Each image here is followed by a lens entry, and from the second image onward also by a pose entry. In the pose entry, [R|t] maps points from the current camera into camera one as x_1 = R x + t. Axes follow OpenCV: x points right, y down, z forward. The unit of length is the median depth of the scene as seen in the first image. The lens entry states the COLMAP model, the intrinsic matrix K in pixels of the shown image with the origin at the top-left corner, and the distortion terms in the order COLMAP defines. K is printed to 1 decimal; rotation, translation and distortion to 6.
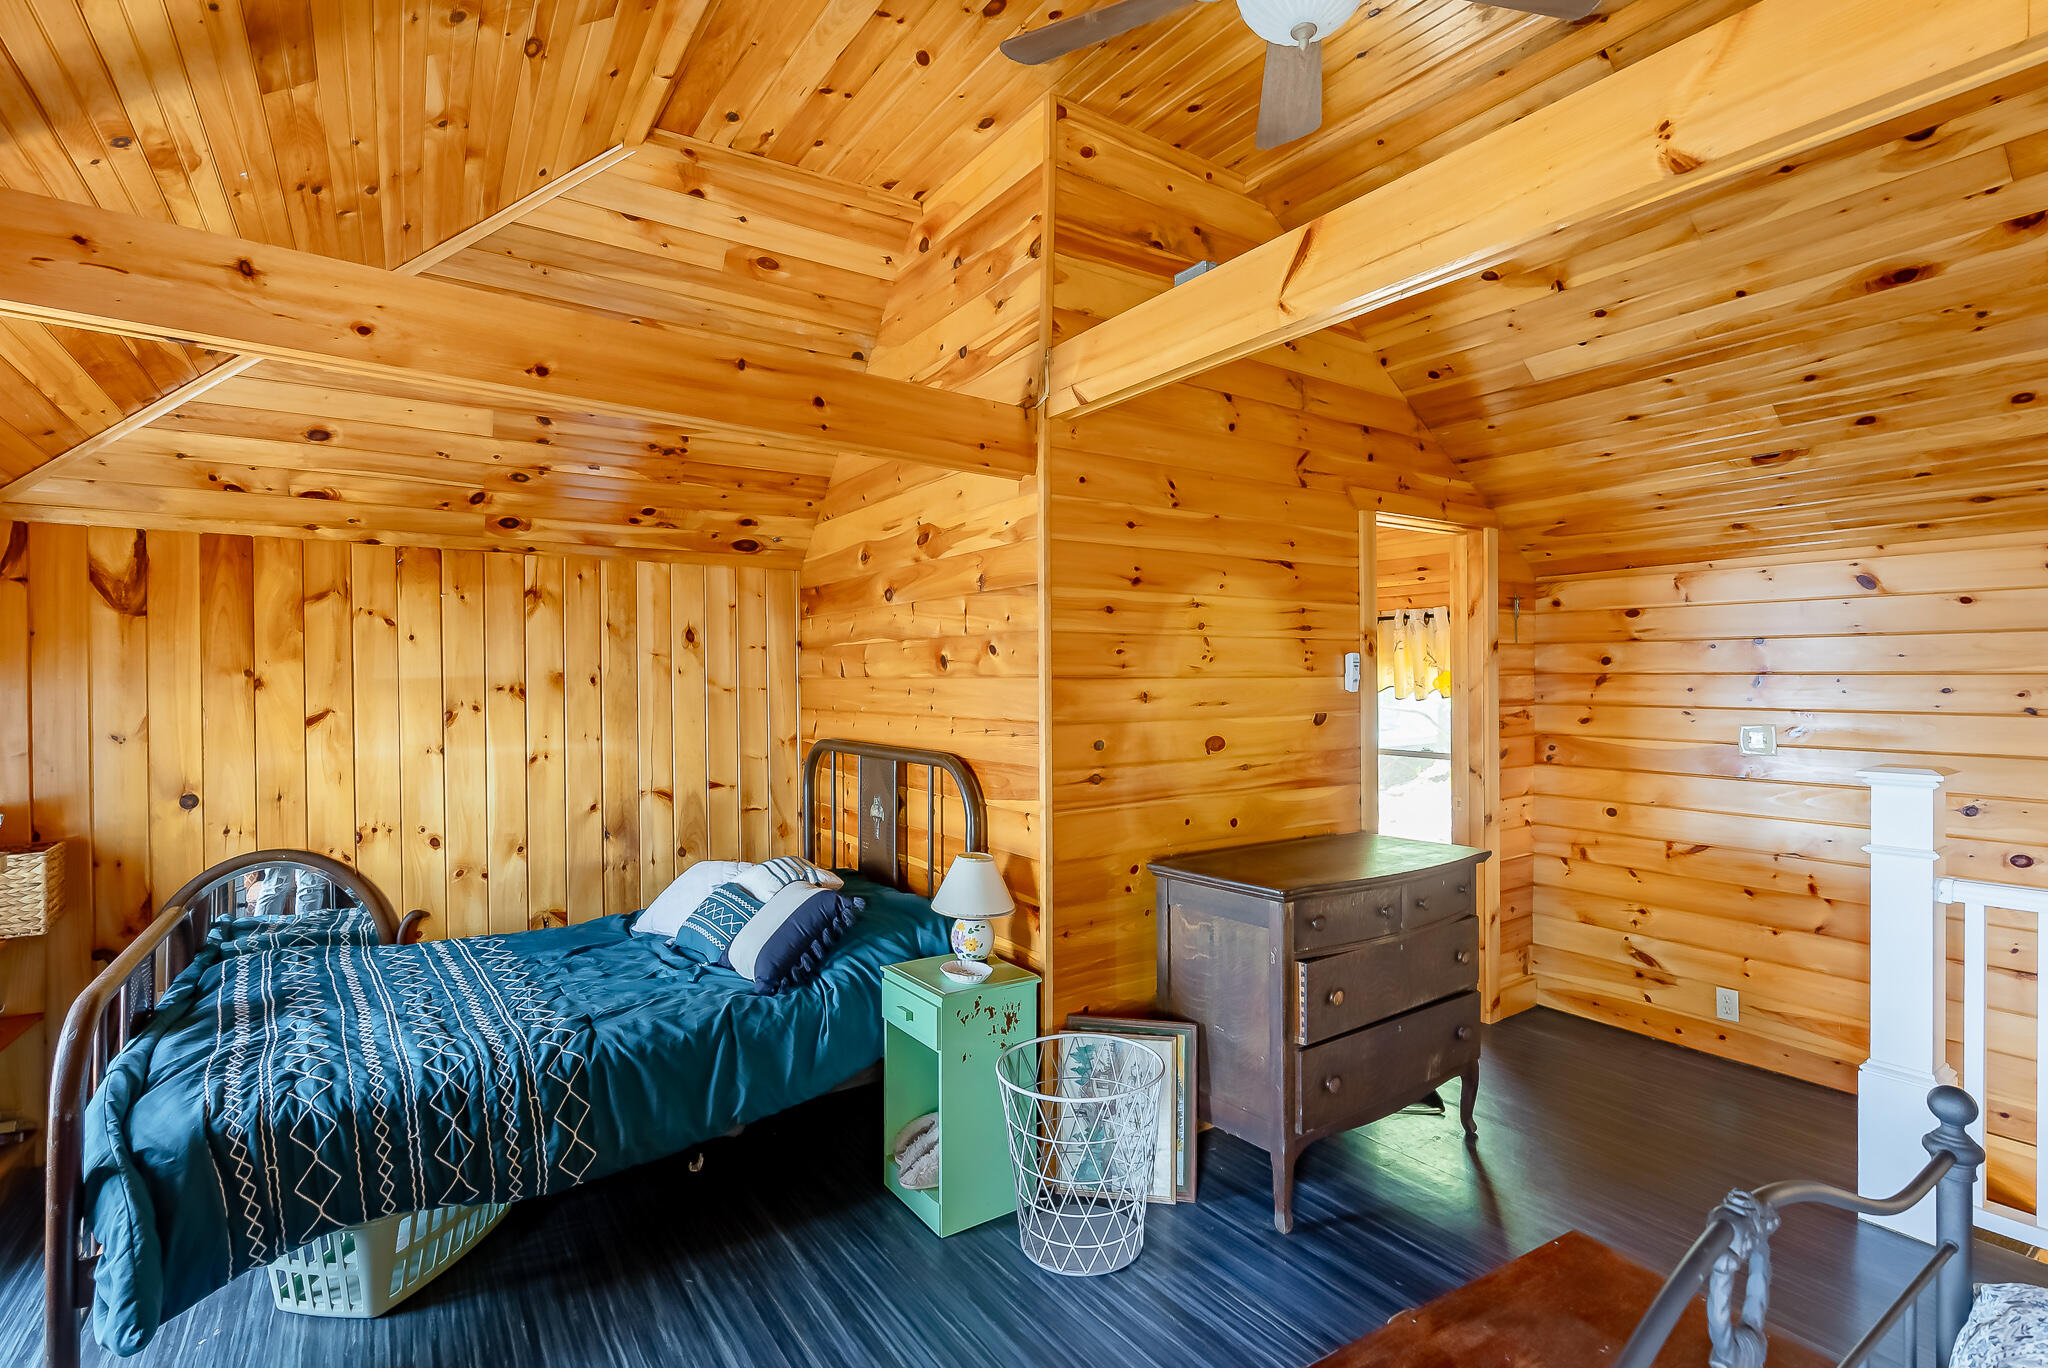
lens RADIAL K [[950.2, 0, 1034.3], [0, 950.2, 678.6], [0, 0, 1]] dist [-0.009282, 0.003811]
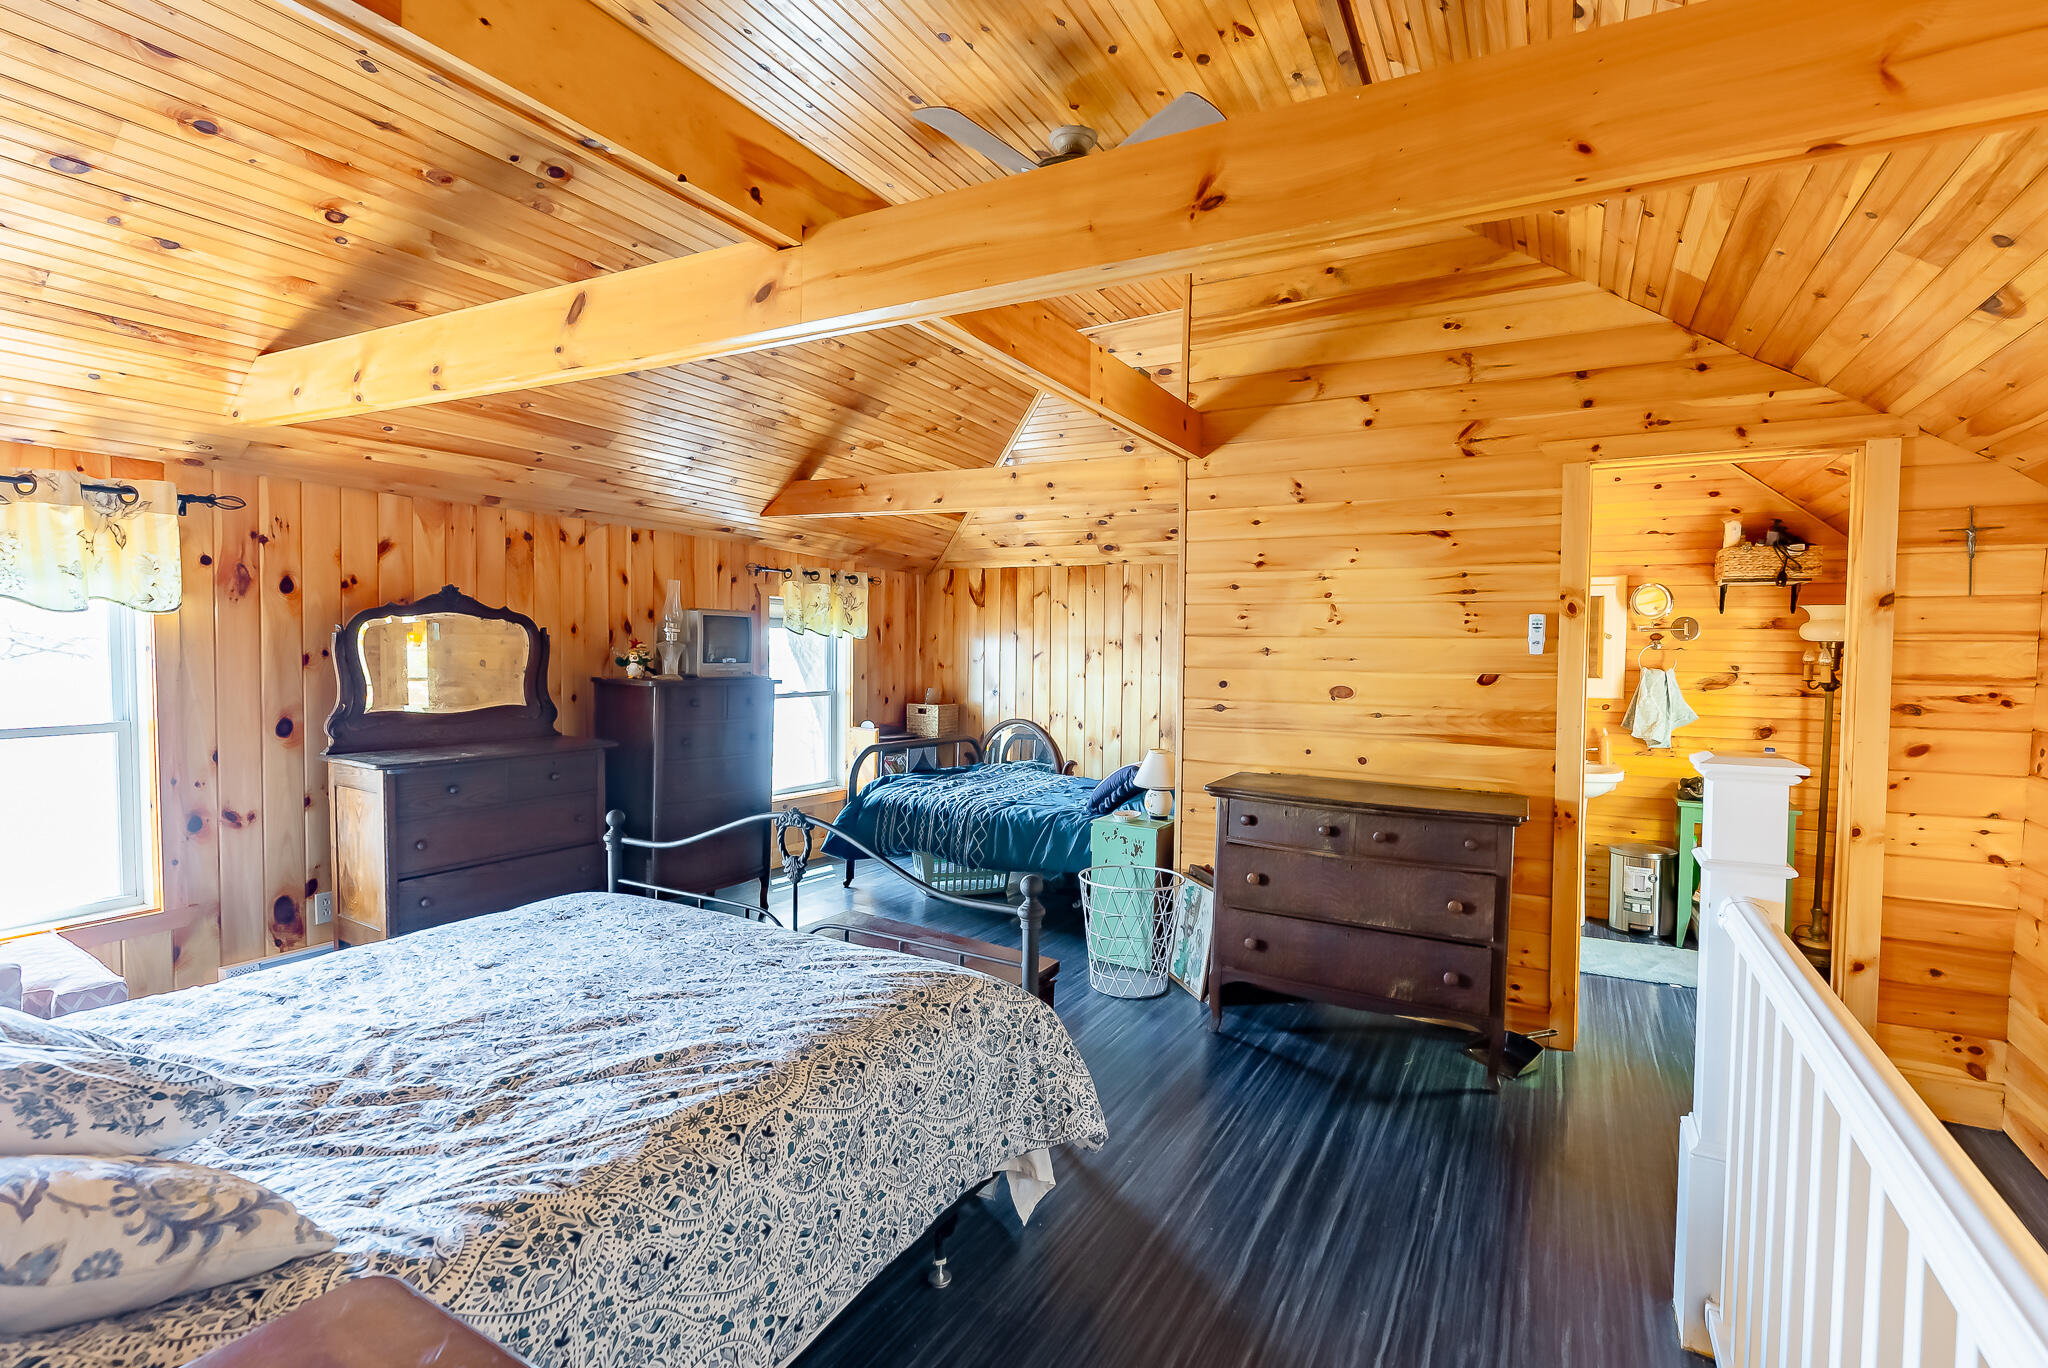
lens RADIAL K [[950.2, 0, 1037.8], [0, 950.2, 678.6], [0, 0, 1]] dist [-0.009282, 0.003811]
pose [[0.445064, 0.043372, -0.894448, 1.069847], [-0.015155, 0.999048, 0.040903, 0.007555], [0.895370, -0.004649, 0.445298, 0.113192]]
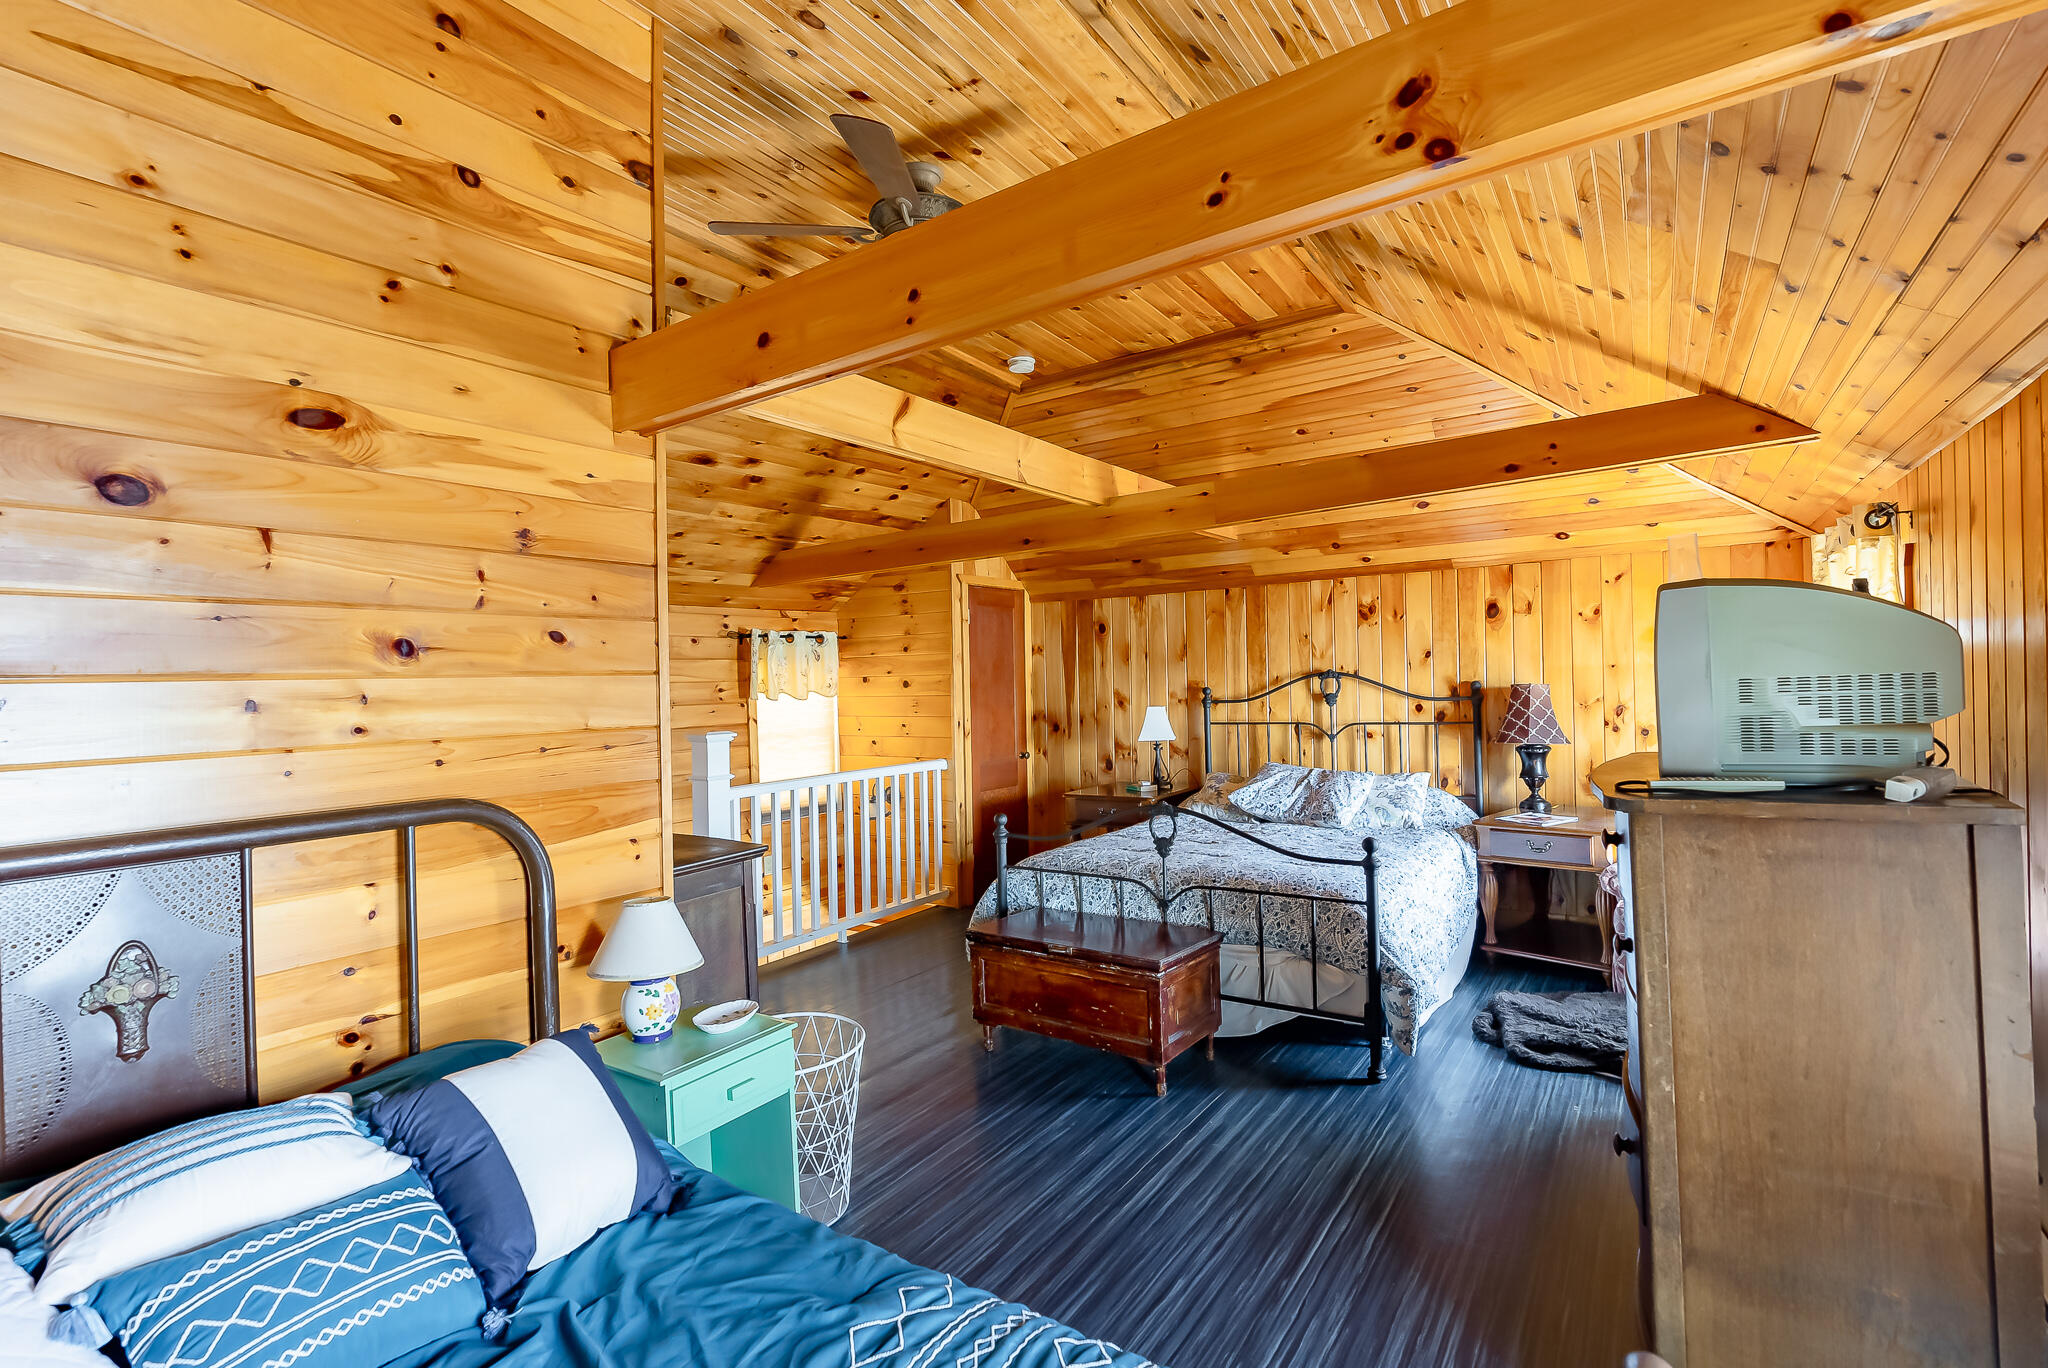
lens RADIAL K [[950.2, 0, 1030.9], [0, 950.2, 682.5], [0, 0, 1]] dist [-0.009282, 0.003811]
pose [[-0.361294, 0.009878, 0.932400, -0.794544], [0.026276, 0.999655, -0.000409, 0.013304], [-0.932082, 0.024352, -0.361429, 0.858478]]
